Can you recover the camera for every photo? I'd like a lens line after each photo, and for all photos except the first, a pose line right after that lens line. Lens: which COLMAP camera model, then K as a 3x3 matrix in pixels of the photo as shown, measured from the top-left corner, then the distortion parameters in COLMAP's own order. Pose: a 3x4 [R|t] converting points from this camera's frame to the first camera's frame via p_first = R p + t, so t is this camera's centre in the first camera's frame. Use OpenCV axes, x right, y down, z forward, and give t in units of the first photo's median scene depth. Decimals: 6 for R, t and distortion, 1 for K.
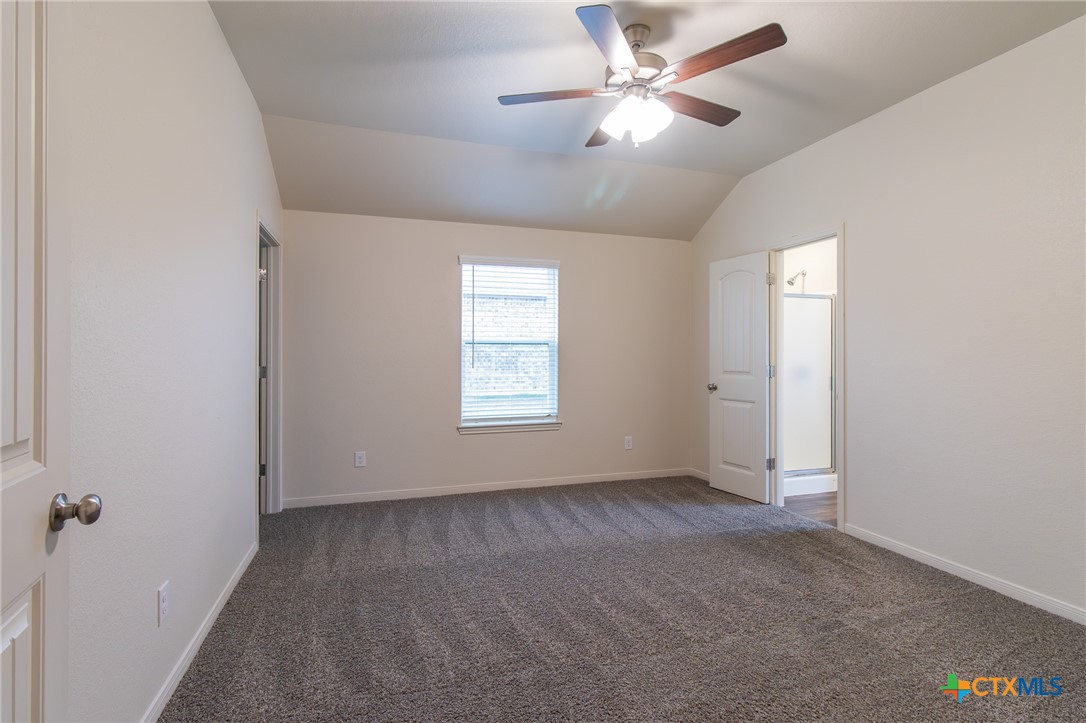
lens RADIAL K [[514.4, 0, 549.6], [0, 514.4, 353.3], [0, 0, 1]] dist [-0.000407, 0.000776]
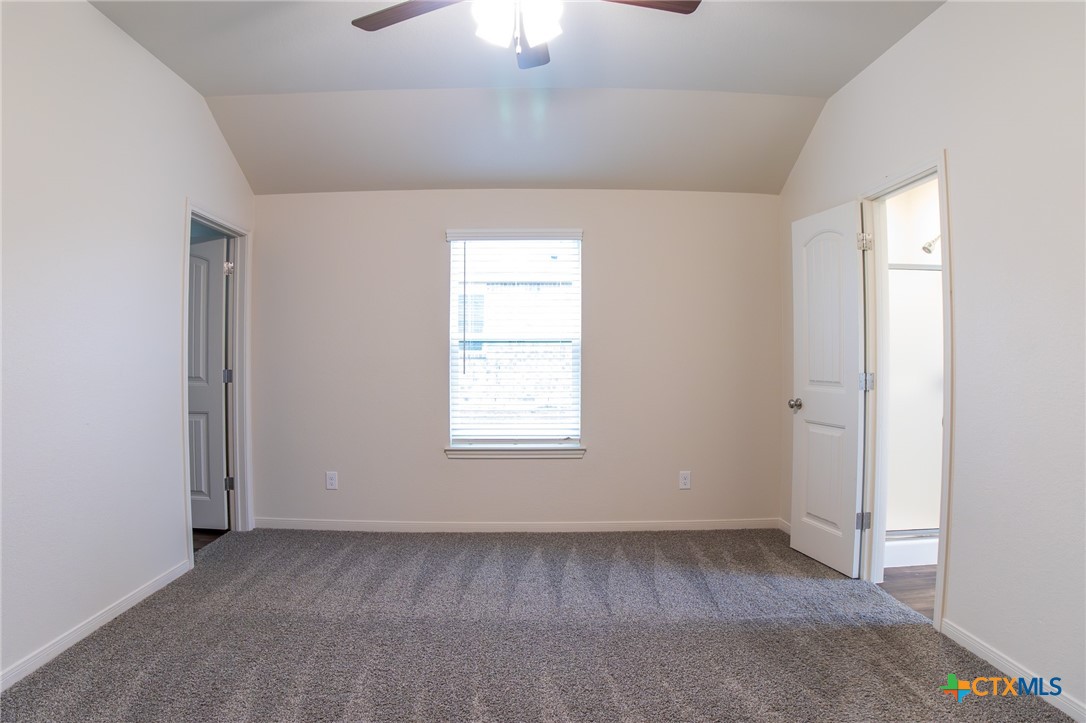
lens RADIAL K [[631.1, 0, 535.8], [0, 631.1, 351.9], [0, 0, 1]] dist [-0.145626, 0.018653]
pose [[0.954702, -0.002065, -0.297557, 0.262035], [0.001192, 0.999994, -0.003112, -0.001076], [0.297562, 0.002617, 0.954699, 0.138814]]
